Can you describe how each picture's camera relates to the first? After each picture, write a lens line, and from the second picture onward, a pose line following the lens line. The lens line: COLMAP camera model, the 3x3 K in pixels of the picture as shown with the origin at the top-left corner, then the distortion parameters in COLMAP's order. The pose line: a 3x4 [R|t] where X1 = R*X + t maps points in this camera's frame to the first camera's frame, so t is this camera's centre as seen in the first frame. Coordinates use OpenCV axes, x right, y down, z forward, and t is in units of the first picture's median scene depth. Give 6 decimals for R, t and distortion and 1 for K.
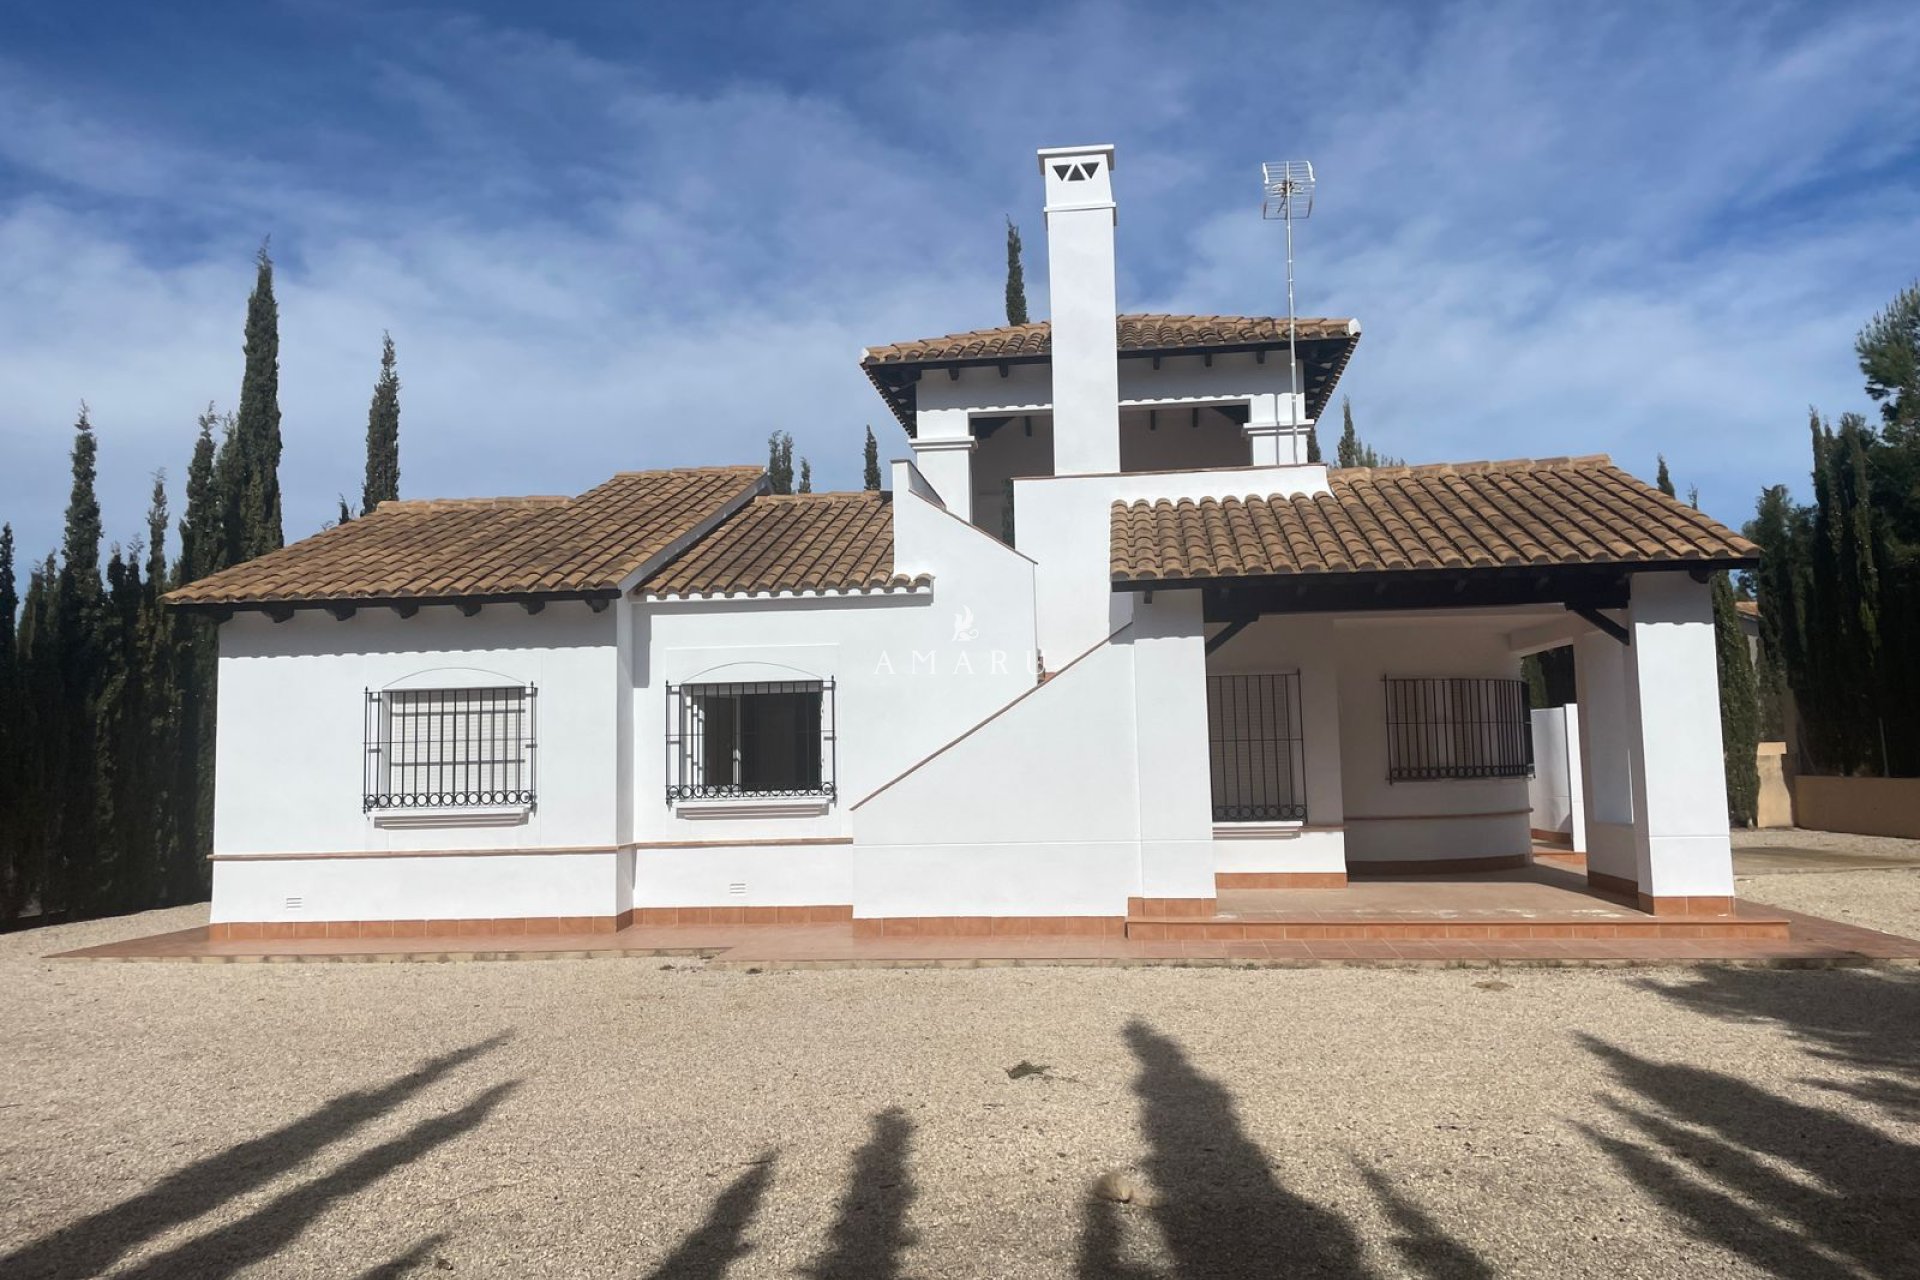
lens RADIAL K [[1445.5, 0, 999.1], [0, 1445.5, 664.0], [0, 0, 1]] dist [0.093093, -0.115711]
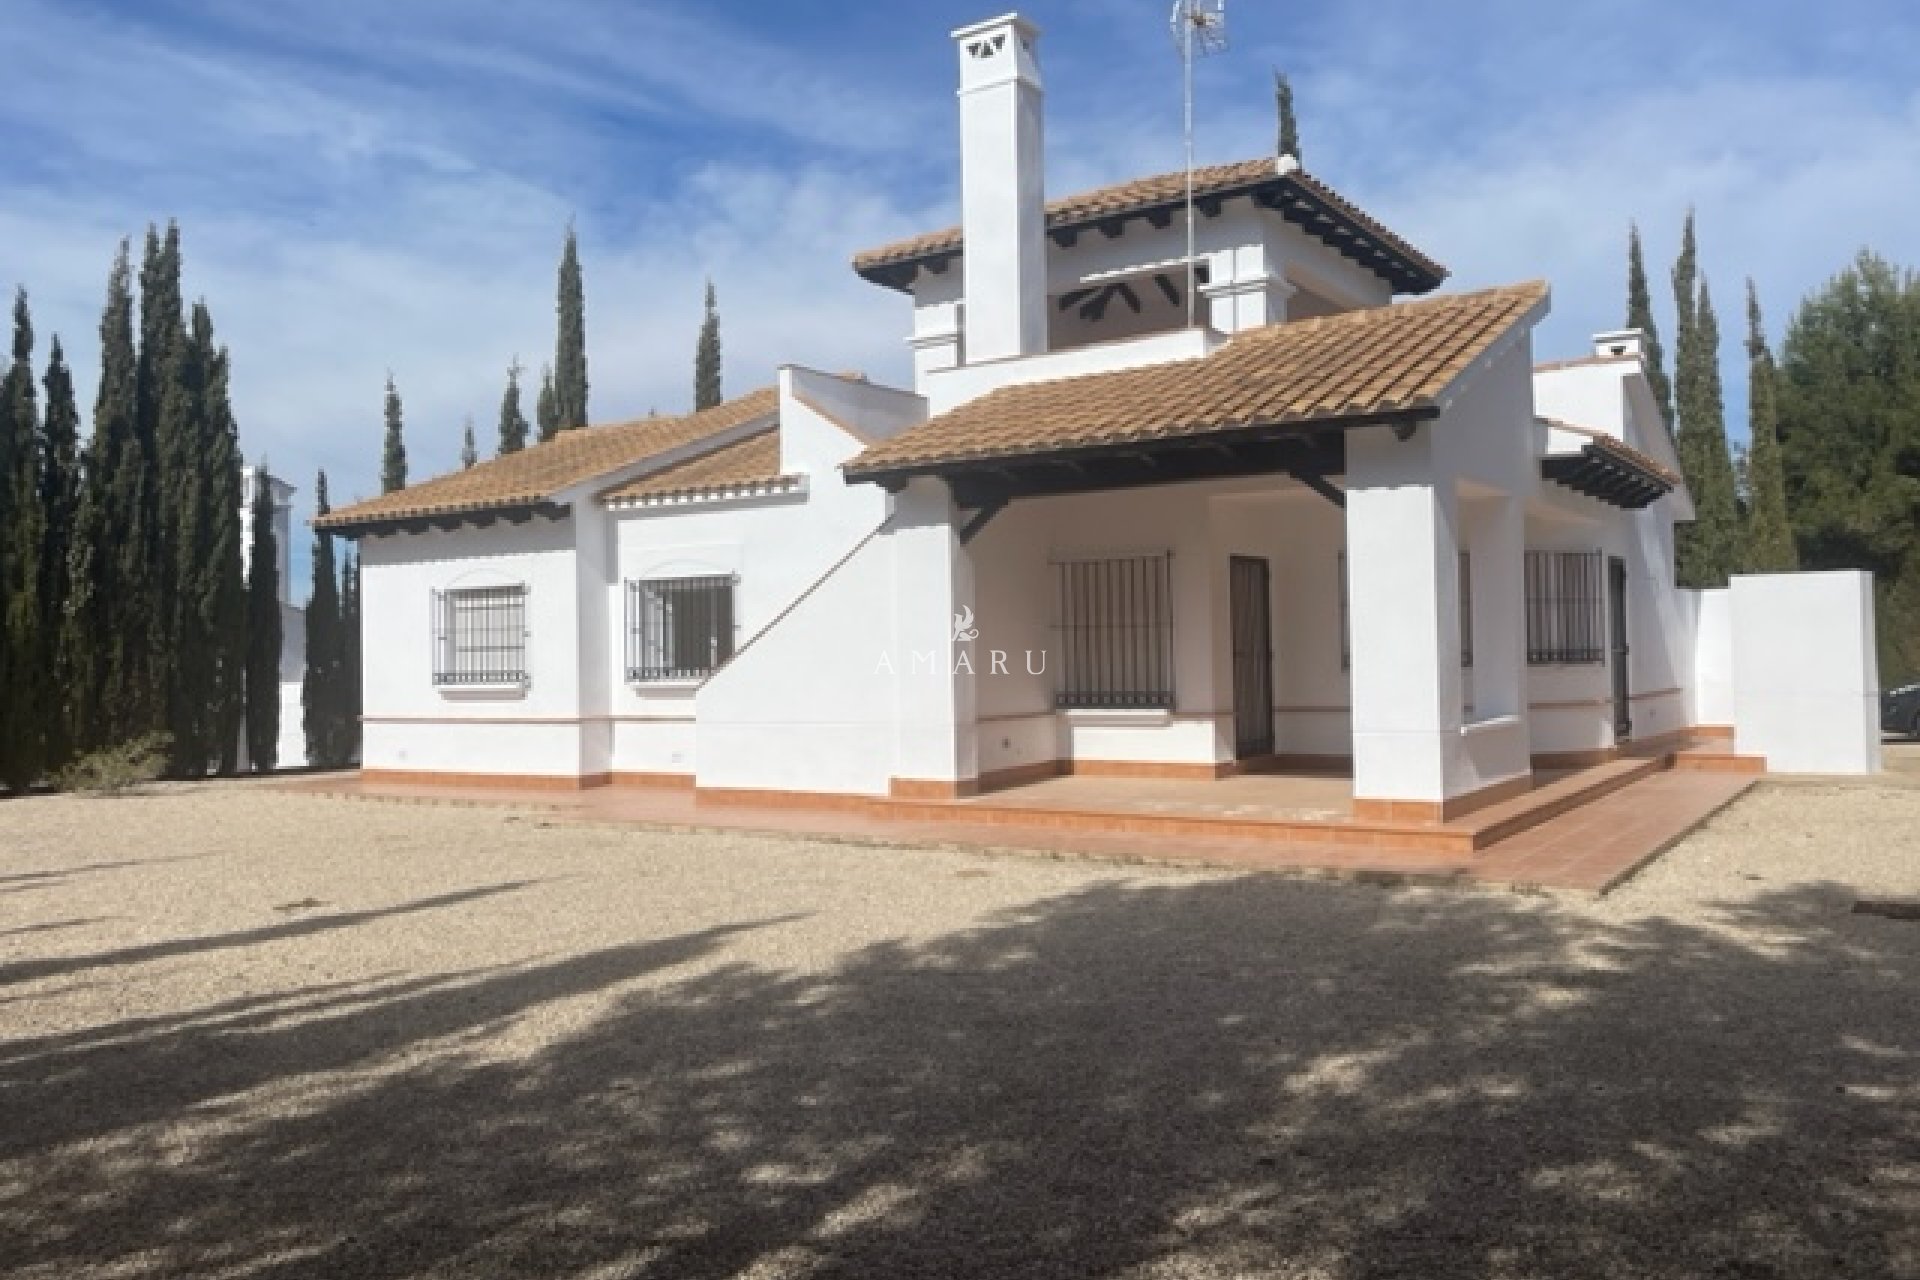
lens RADIAL K [[1445.5, 0, 999.1], [0, 1445.5, 664.0], [0, 0, 1]] dist [0.093093, -0.115711]
pose [[0.884650, 0.005325, -0.466226, 0.569554], [0.032500, 0.996798, 0.073053, 0.004909], [0.465122, -0.079779, 0.881644, 0.110517]]
